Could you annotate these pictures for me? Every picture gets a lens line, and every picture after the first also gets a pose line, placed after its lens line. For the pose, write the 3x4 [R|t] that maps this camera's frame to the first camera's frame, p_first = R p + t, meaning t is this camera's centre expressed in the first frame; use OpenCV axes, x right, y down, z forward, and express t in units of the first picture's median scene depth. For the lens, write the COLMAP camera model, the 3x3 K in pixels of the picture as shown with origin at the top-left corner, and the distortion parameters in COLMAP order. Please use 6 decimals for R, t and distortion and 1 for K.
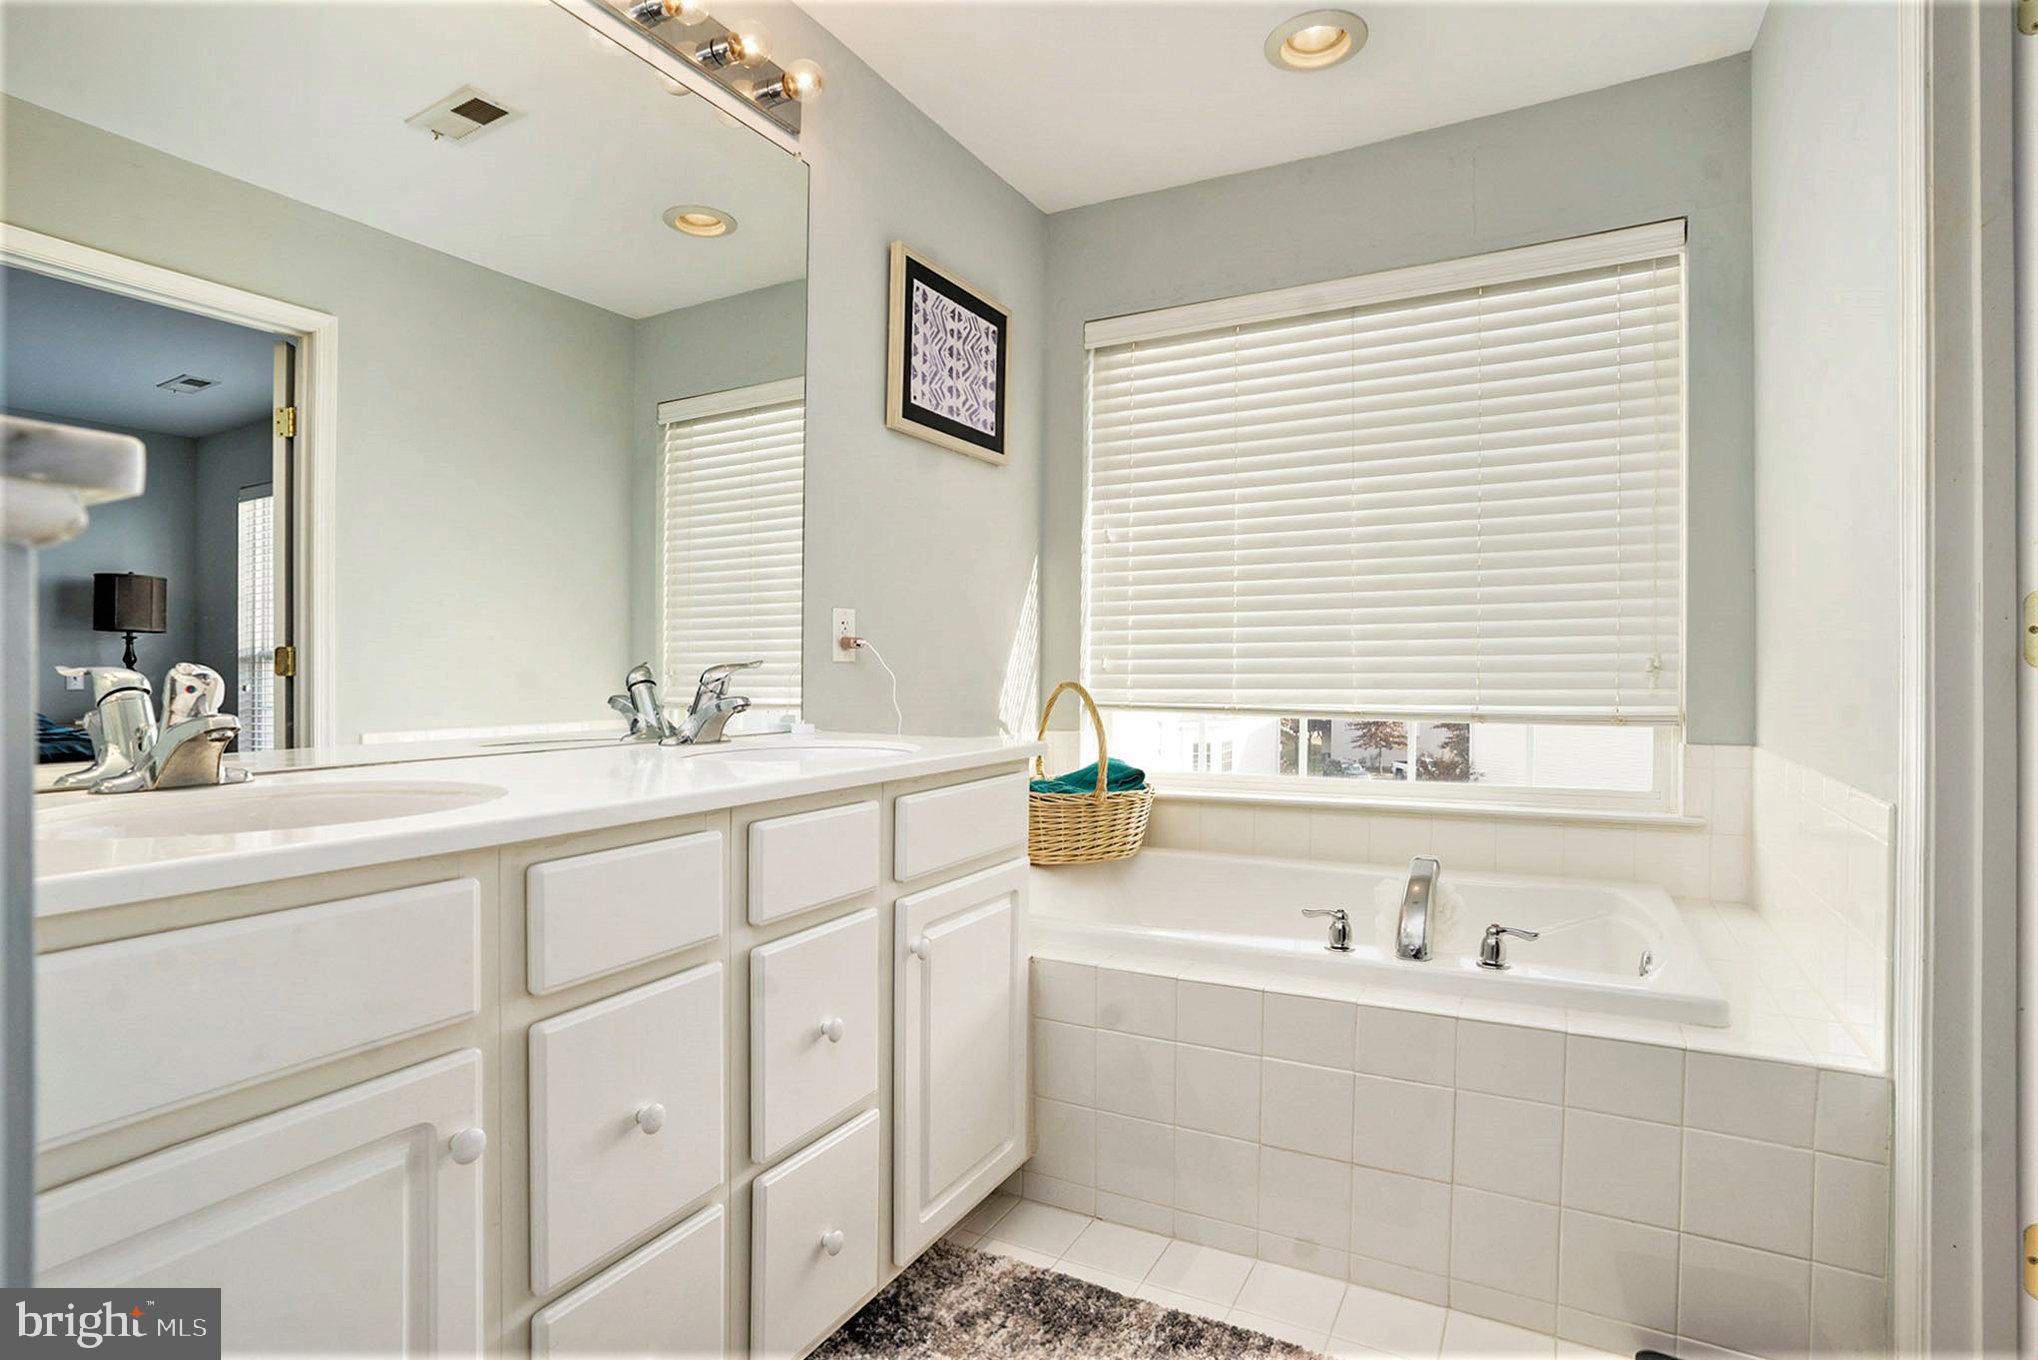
lens RADIAL K [[1029.1, 0, 1013.9], [0, 1029.1, 669.2], [0, 0, 1]] dist [-0.049992, 0.006980]
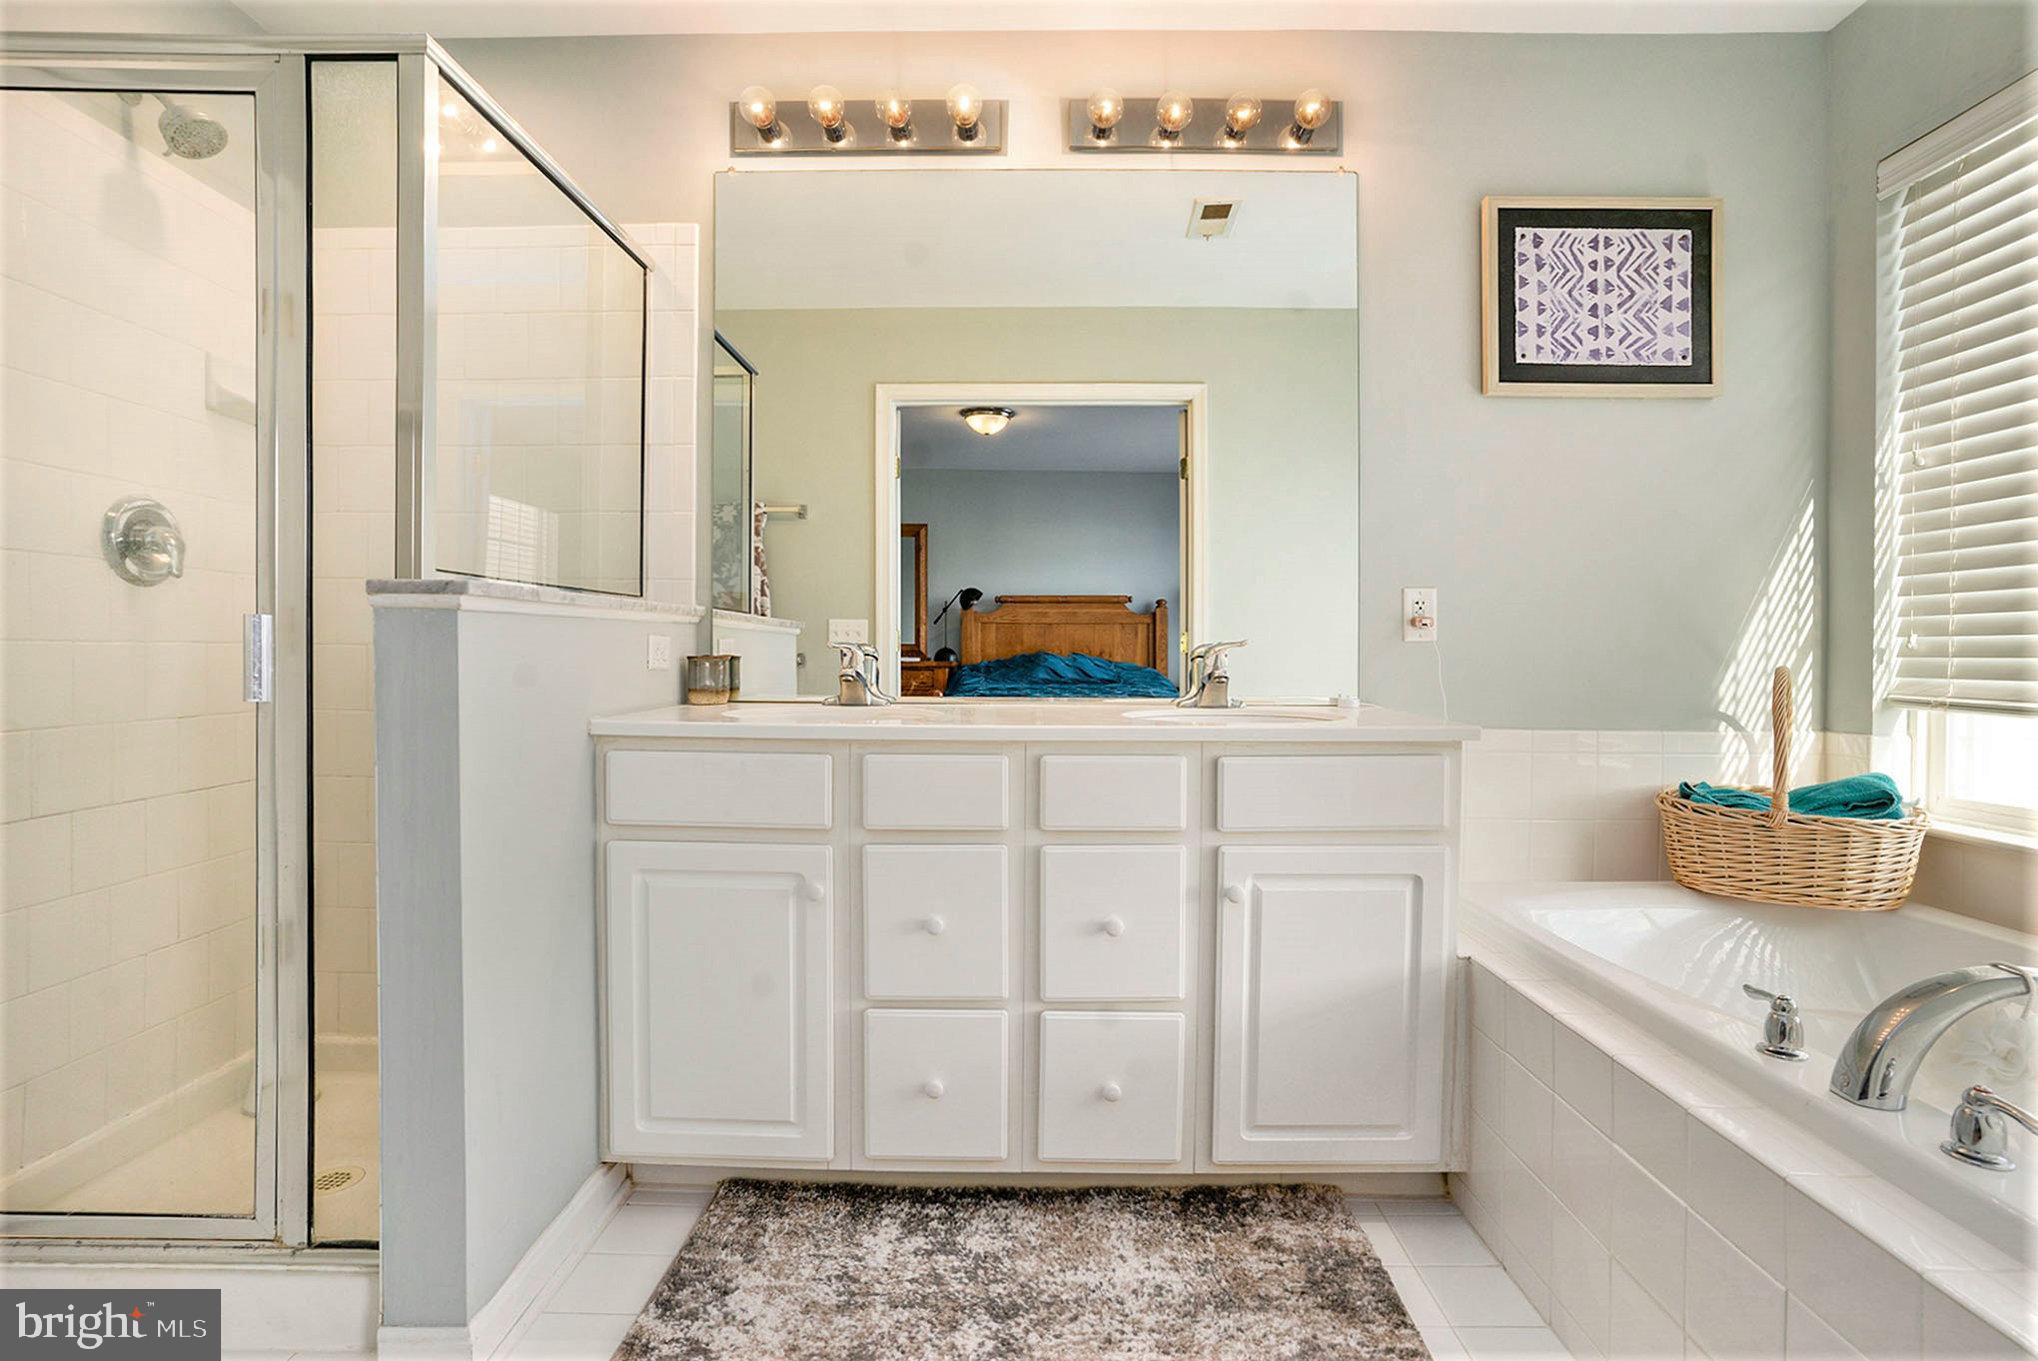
lens RADIAL K [[1029.1, 0, 1007.0], [0, 1029.1, 668.8], [0, 0, 1]] dist [-0.049992, 0.006980]
pose [[0.444689, 0.019274, -0.895478, 0.490246], [-0.001664, 0.999784, 0.020693, -0.000066], [0.895684, -0.007712, 0.444625, 0.164210]]
